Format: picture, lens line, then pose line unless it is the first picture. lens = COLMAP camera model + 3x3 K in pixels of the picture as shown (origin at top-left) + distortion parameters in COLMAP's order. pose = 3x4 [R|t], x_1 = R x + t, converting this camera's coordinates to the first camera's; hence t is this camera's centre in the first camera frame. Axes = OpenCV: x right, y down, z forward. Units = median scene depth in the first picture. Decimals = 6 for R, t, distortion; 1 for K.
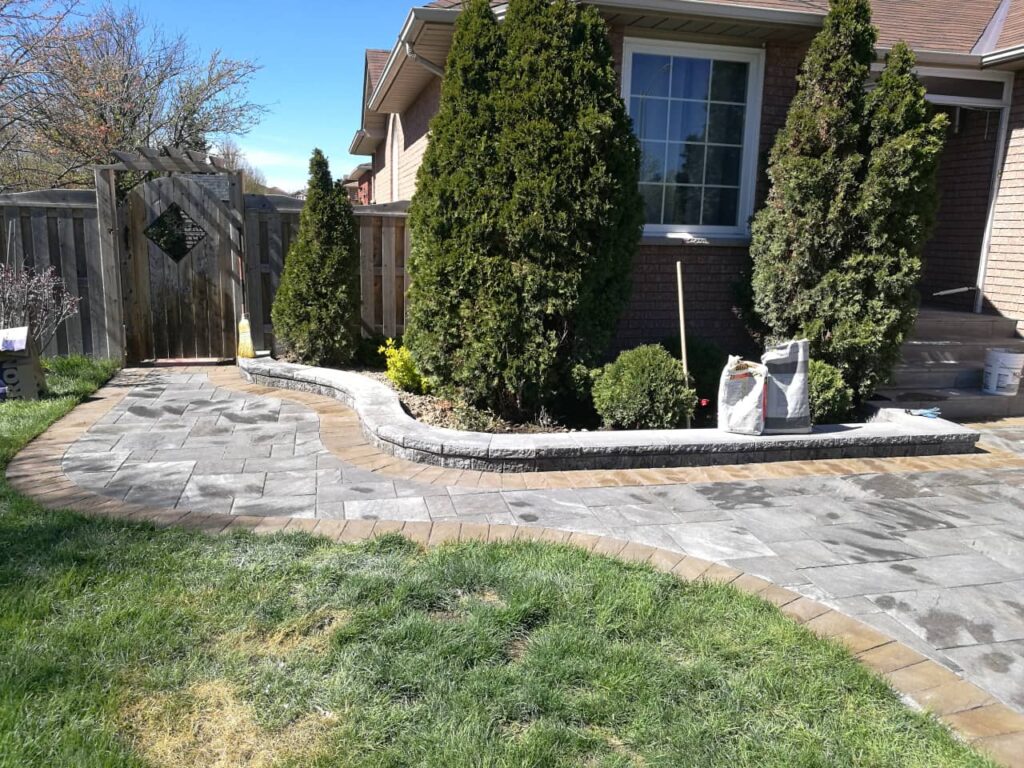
lens RADIAL K [[807.7, 0, 507.0], [0, 807.7, 398.7], [0, 0, 1]] dist [-0.008107, 0.015103]
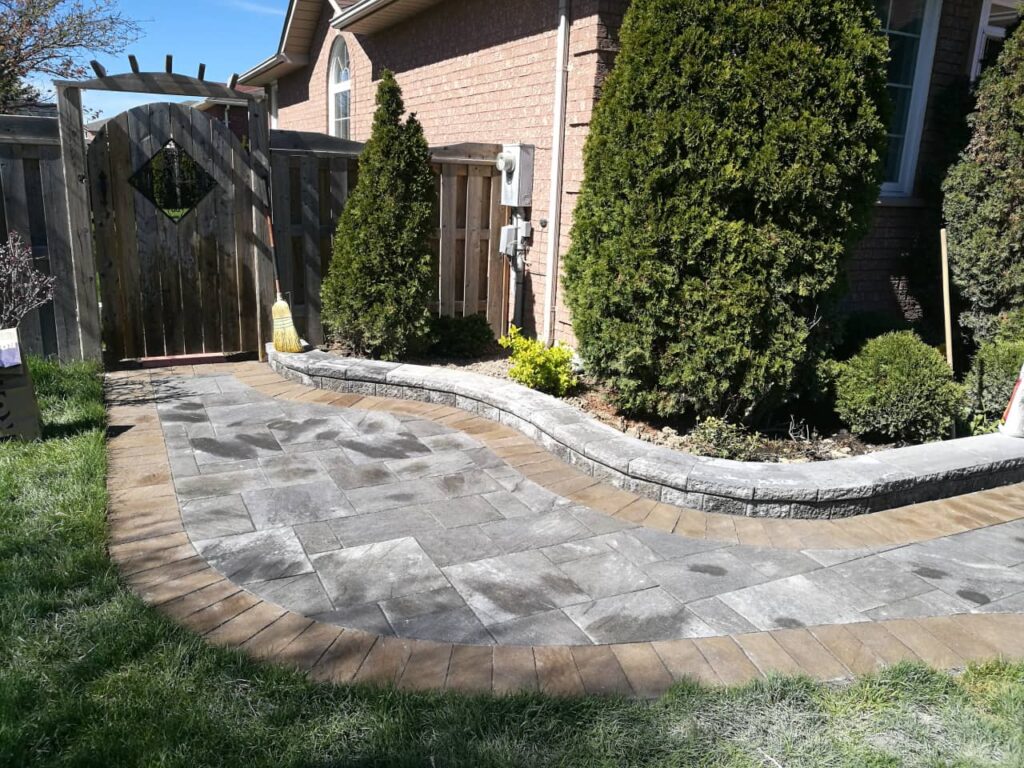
lens RADIAL K [[807.7, 0, 513.3], [0, 807.7, 393.8], [0, 0, 1]] dist [-0.008107, 0.015103]
pose [[0.971727, -0.049900, 0.230773, -0.402075], [0.036347, 0.997376, 0.062614, -0.070464], [-0.233292, -0.052456, 0.970991, 0.304522]]
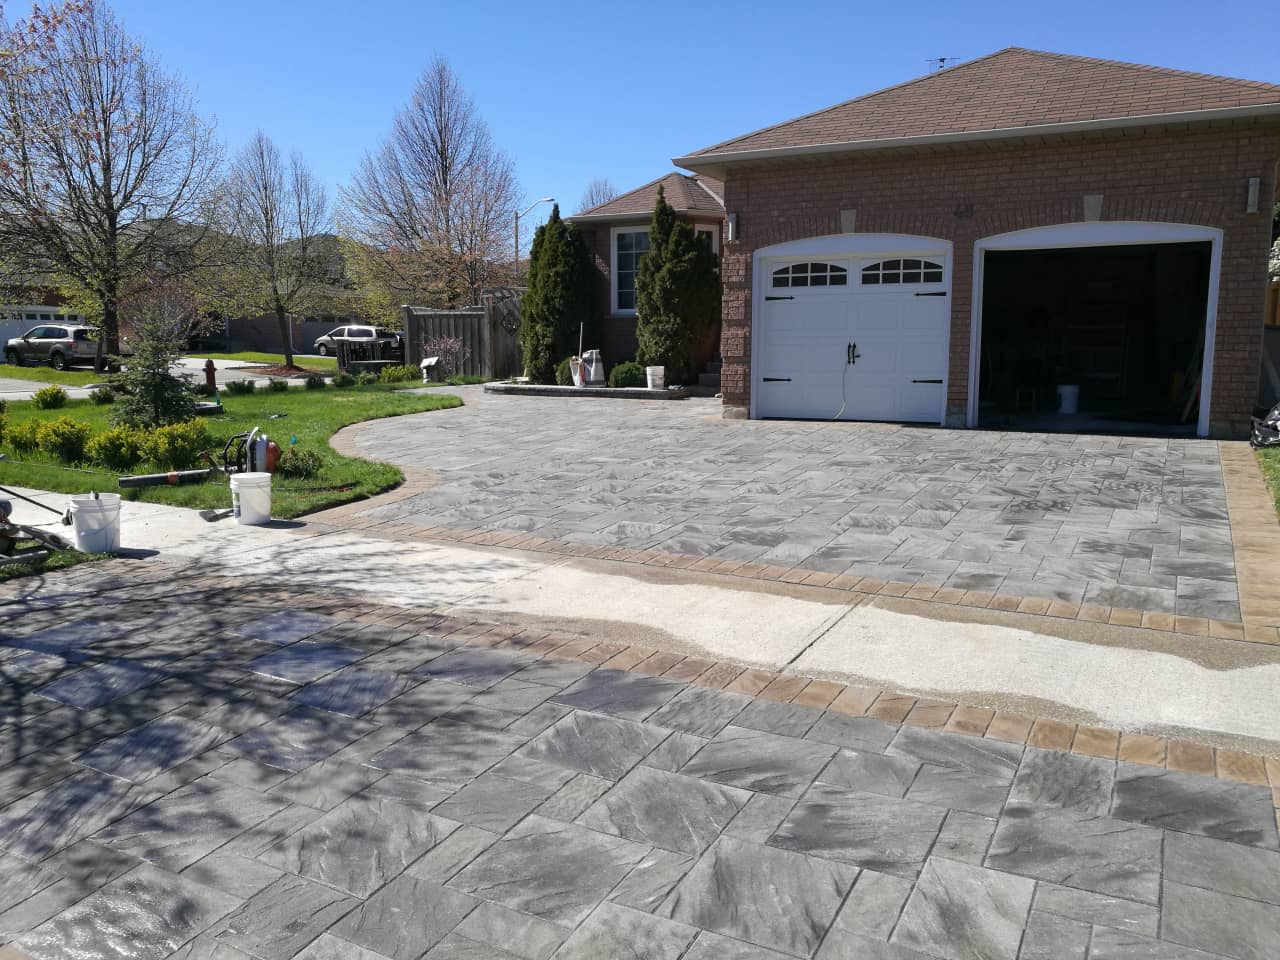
lens RADIAL K [[1009.6, 0, 641.0], [0, 1009.6, 481.1], [0, 0, 1]] dist [-0.008107, 0.015103]
pose [[0.749851, 0.063330, -0.658568, 2.420781], [-0.114537, 0.992804, -0.034941, 0.403608], [0.651617, 0.101631, 0.751709, -1.168009]]
